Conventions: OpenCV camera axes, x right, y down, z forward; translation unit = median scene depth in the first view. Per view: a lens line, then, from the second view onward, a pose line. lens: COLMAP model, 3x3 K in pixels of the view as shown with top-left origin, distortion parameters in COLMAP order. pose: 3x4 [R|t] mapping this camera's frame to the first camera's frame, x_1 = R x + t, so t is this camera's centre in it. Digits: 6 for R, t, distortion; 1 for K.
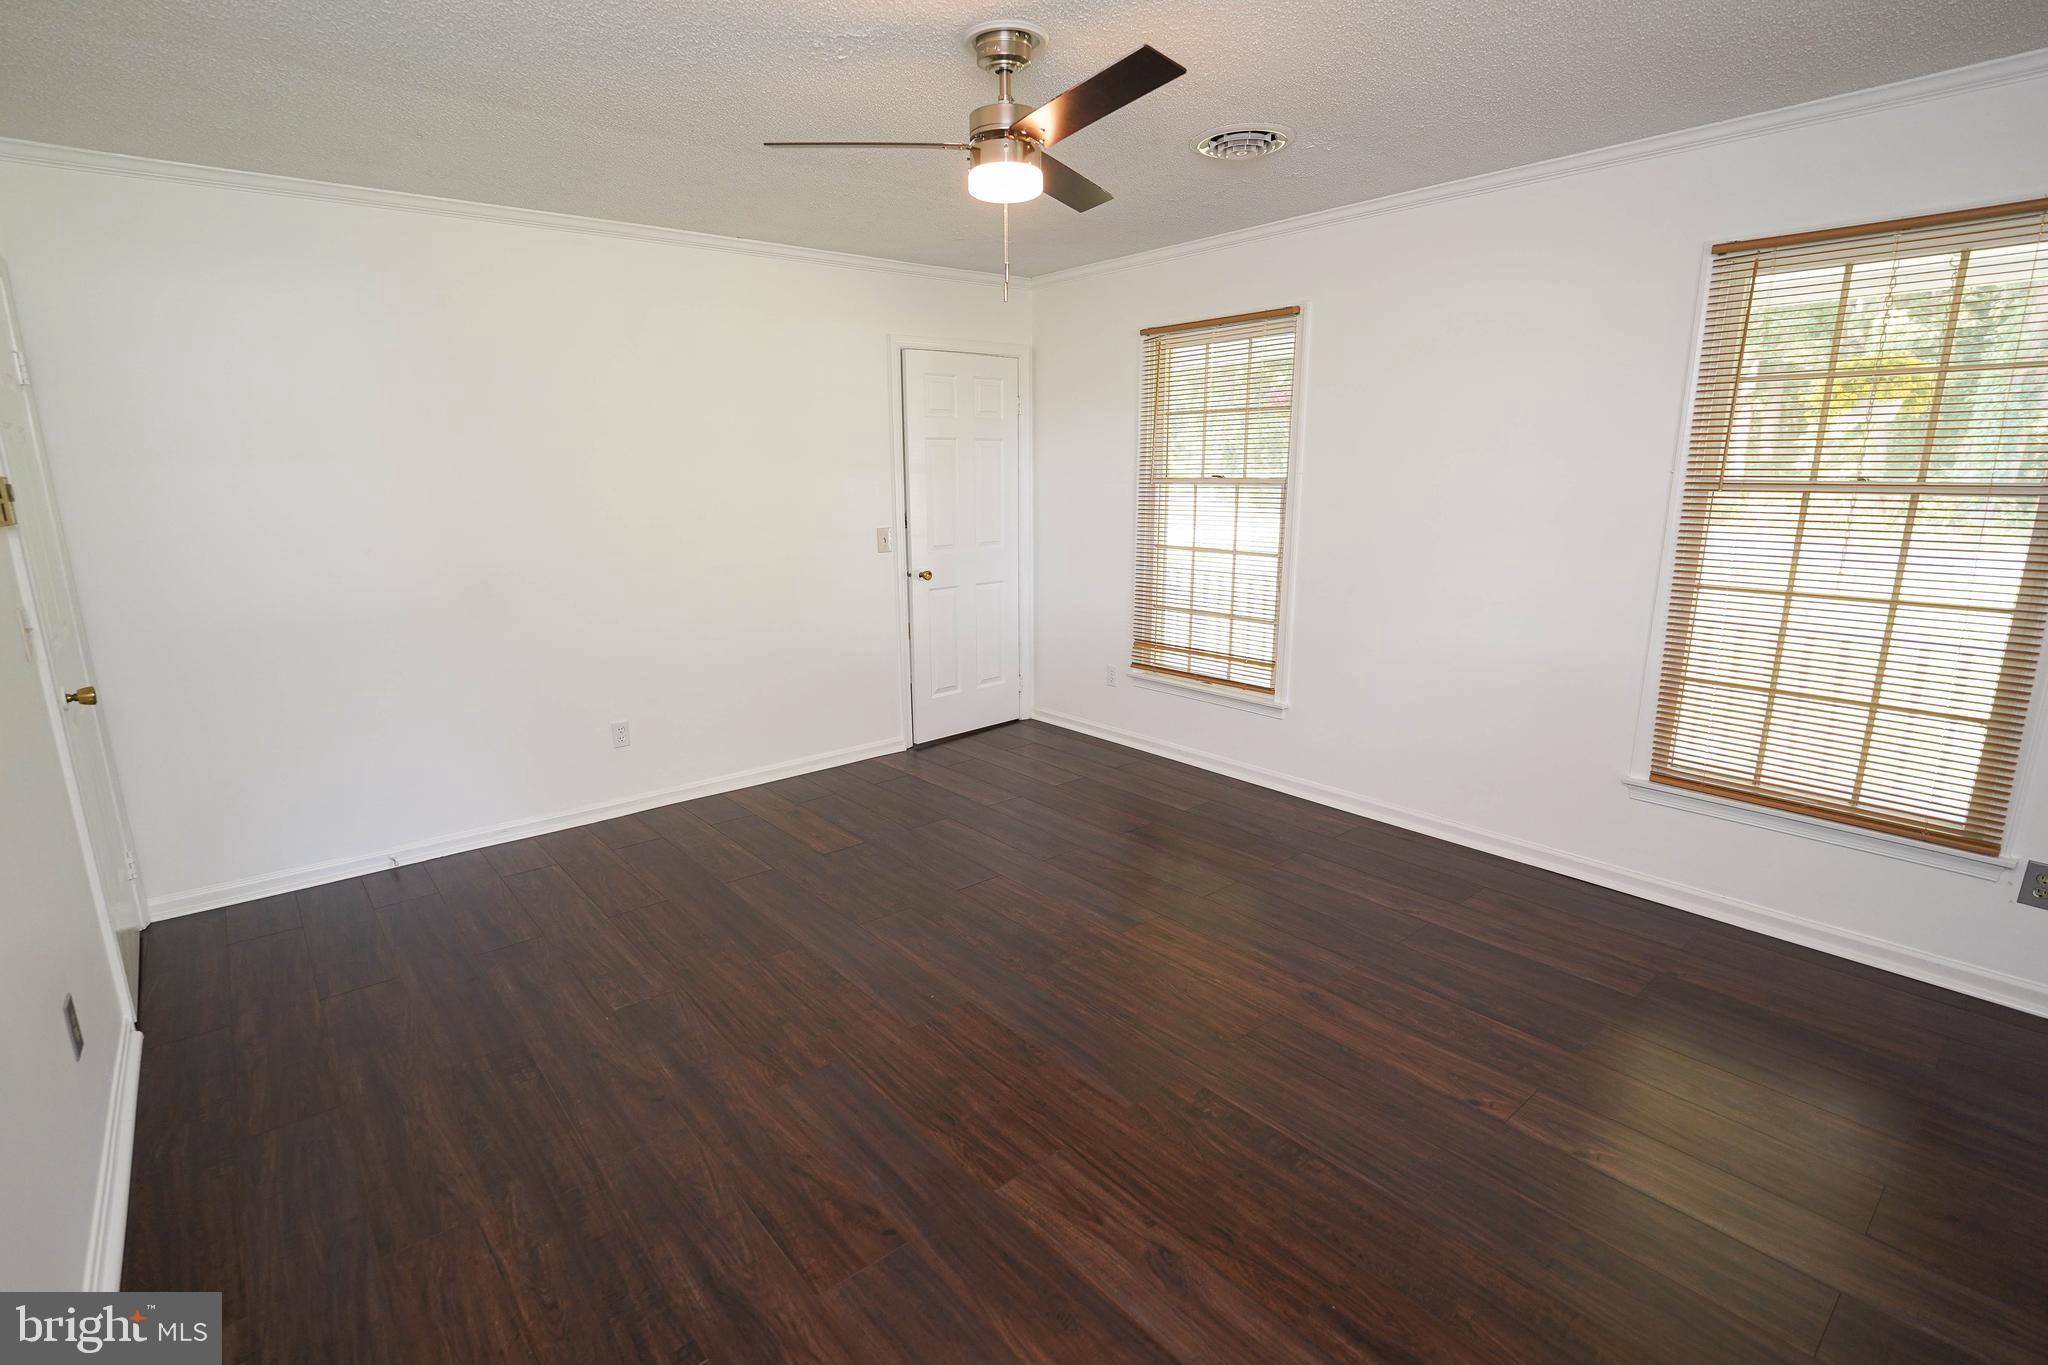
lens RADIAL K [[957.8, 0, 1006.4], [0, 957.8, 683.1], [0, 0, 1]] dist [-0.014493, 0.000183]
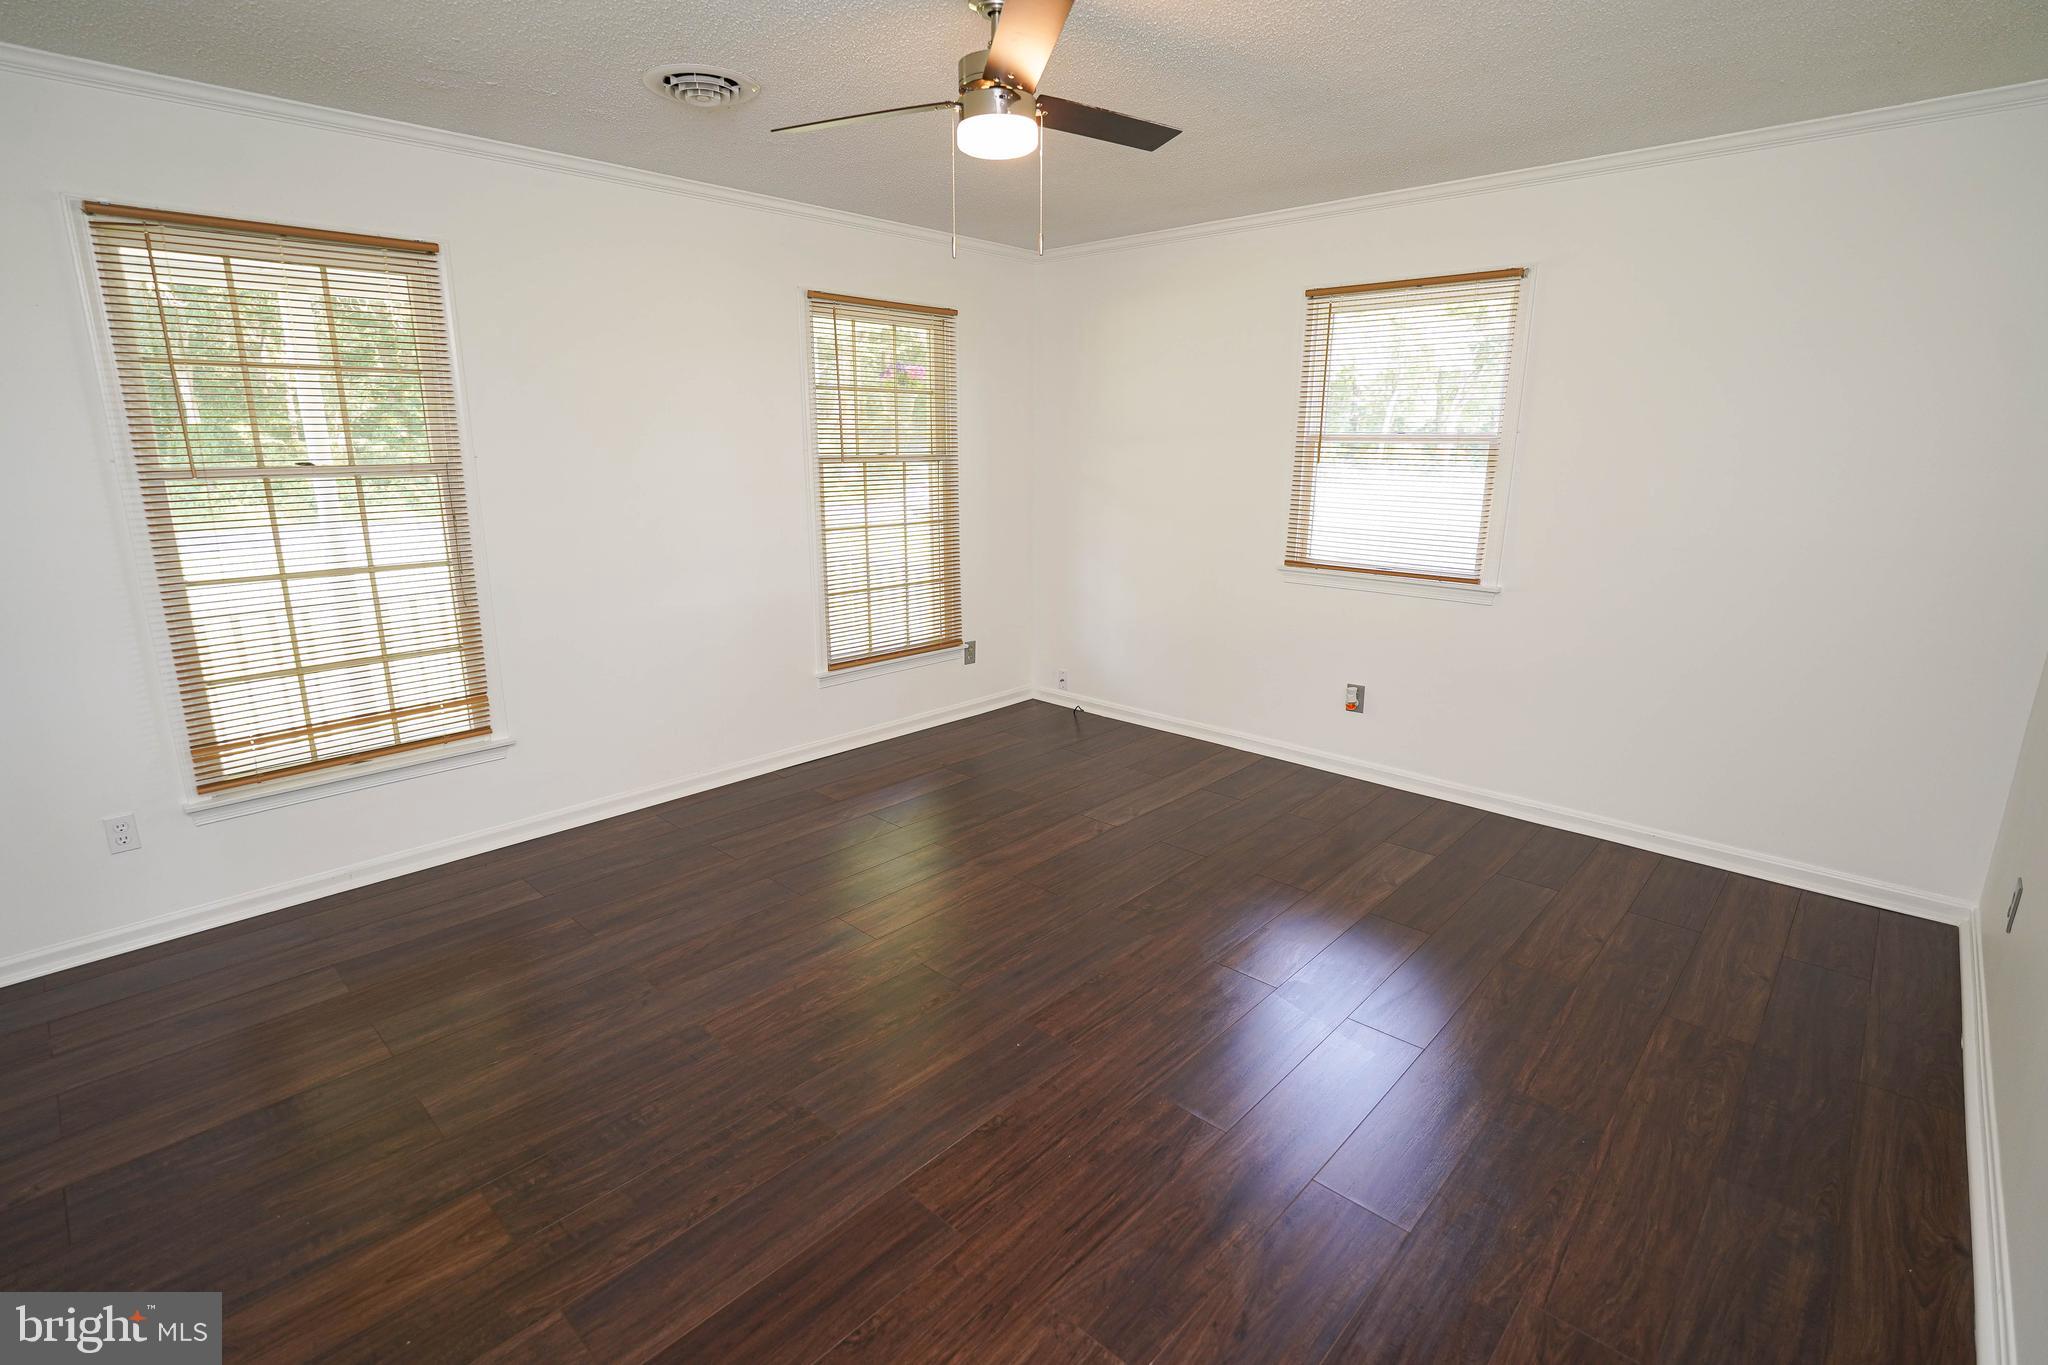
lens RADIAL K [[957.8, 0, 1006.4], [0, 957.8, 683.1], [0, 0, 1]] dist [-0.014493, 0.000183]
pose [[-0.117264, -0.234579, 0.964998, -0.790623], [0.221980, 0.940926, 0.255702, -0.200978], [-0.967974, 0.244195, -0.058265, 0.909949]]
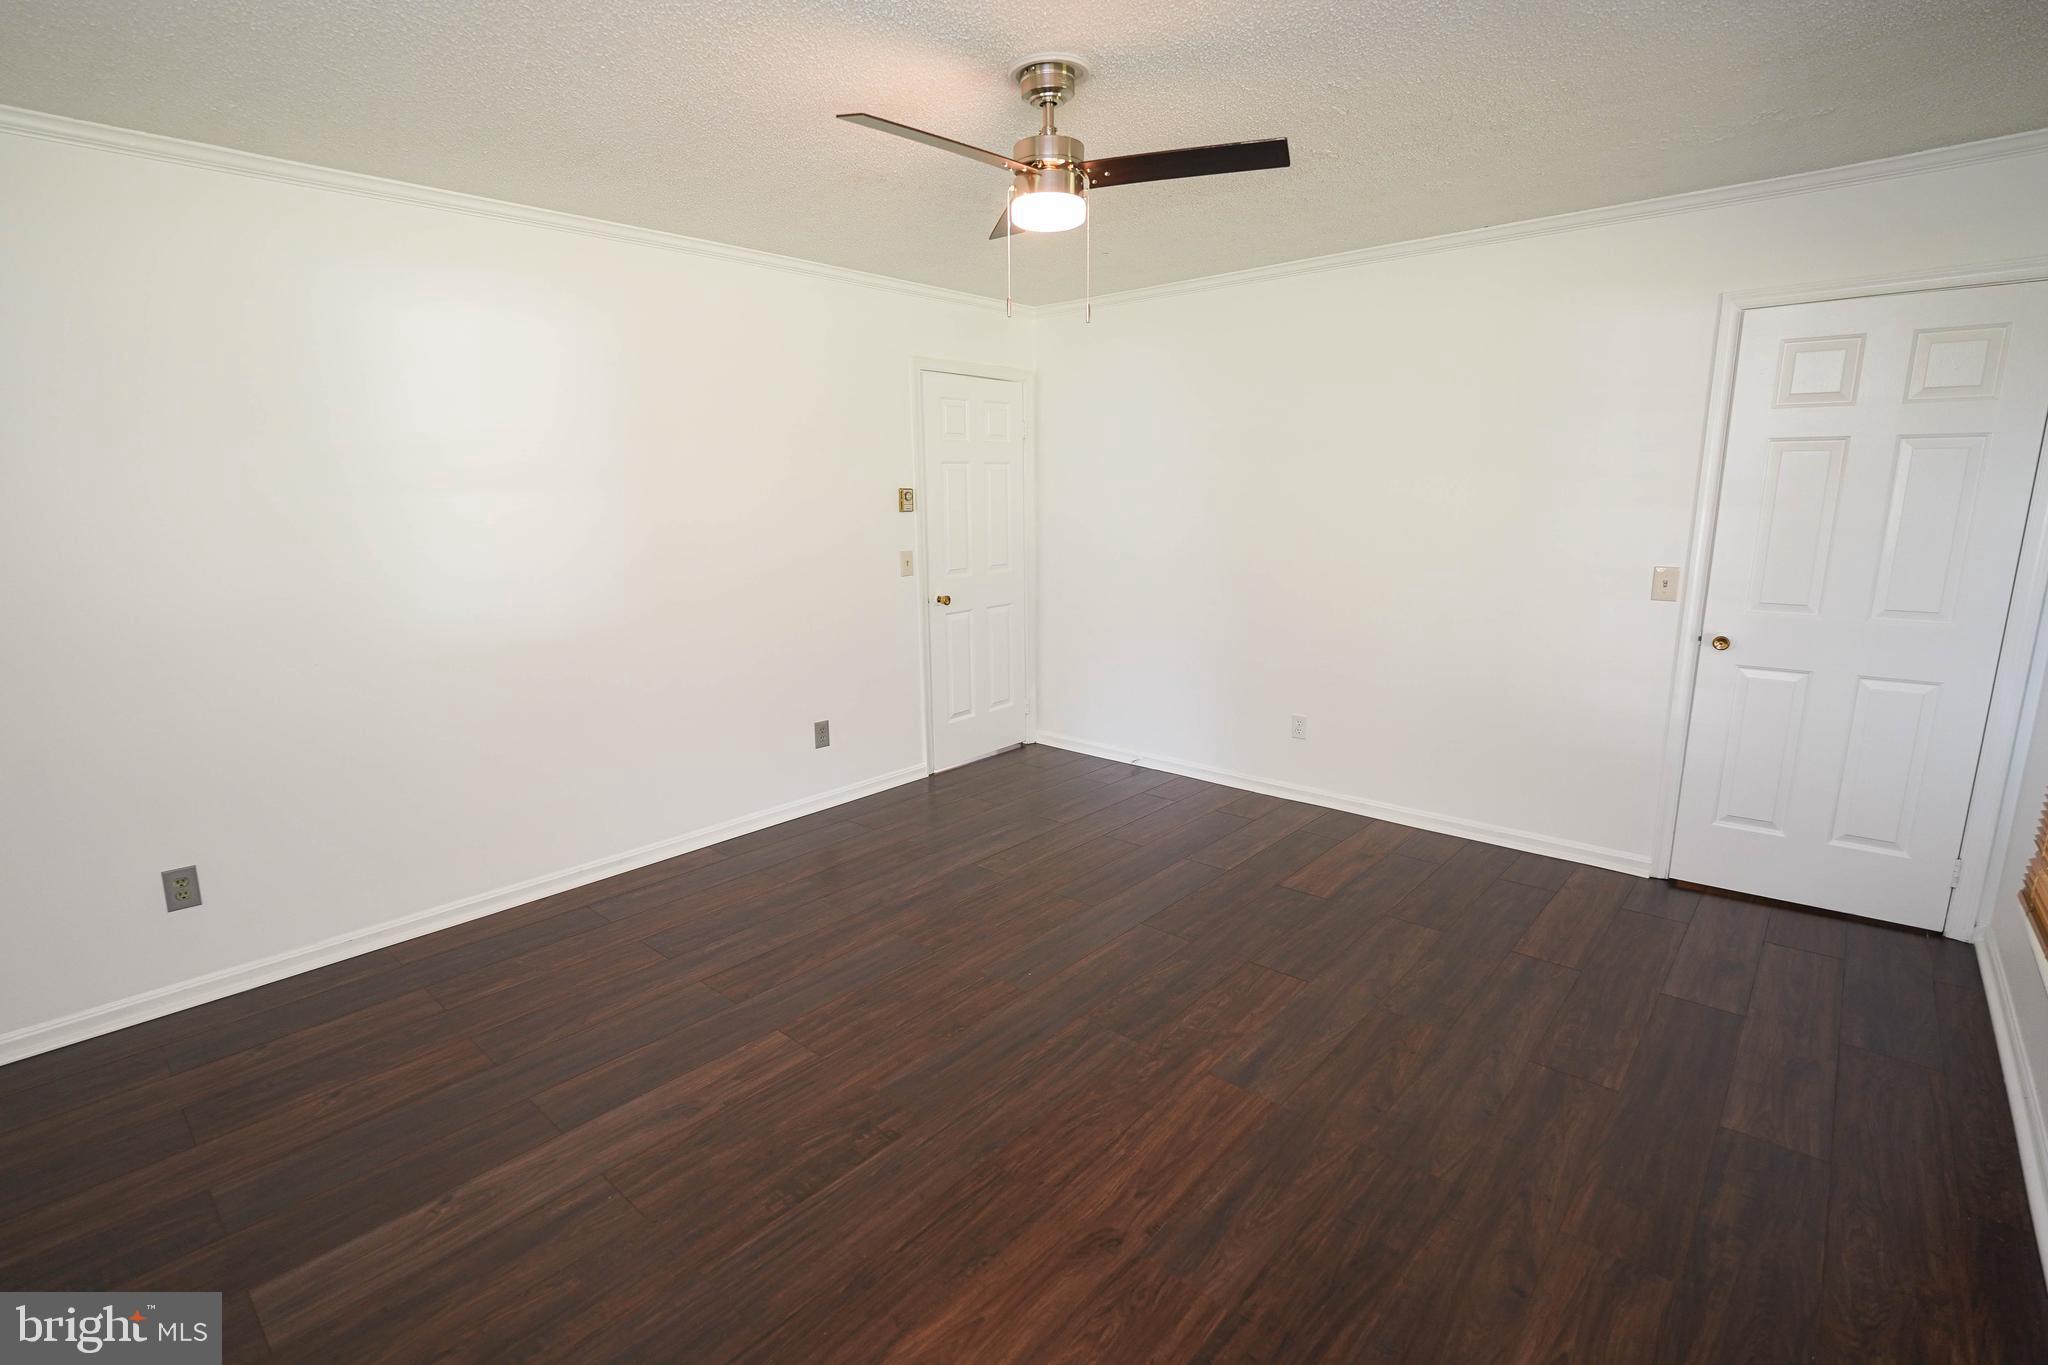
lens RADIAL K [[950.6, 0, 1008.3], [0, 950.6, 683.0], [0, 0, 1]] dist [-0.012168, 0.000160]
pose [[0.146764, 0.209128, -0.966812, 0.831120], [-0.210039, 0.961696, 0.176137, -0.163875], [0.966615, 0.177218, 0.185068, 0.665975]]
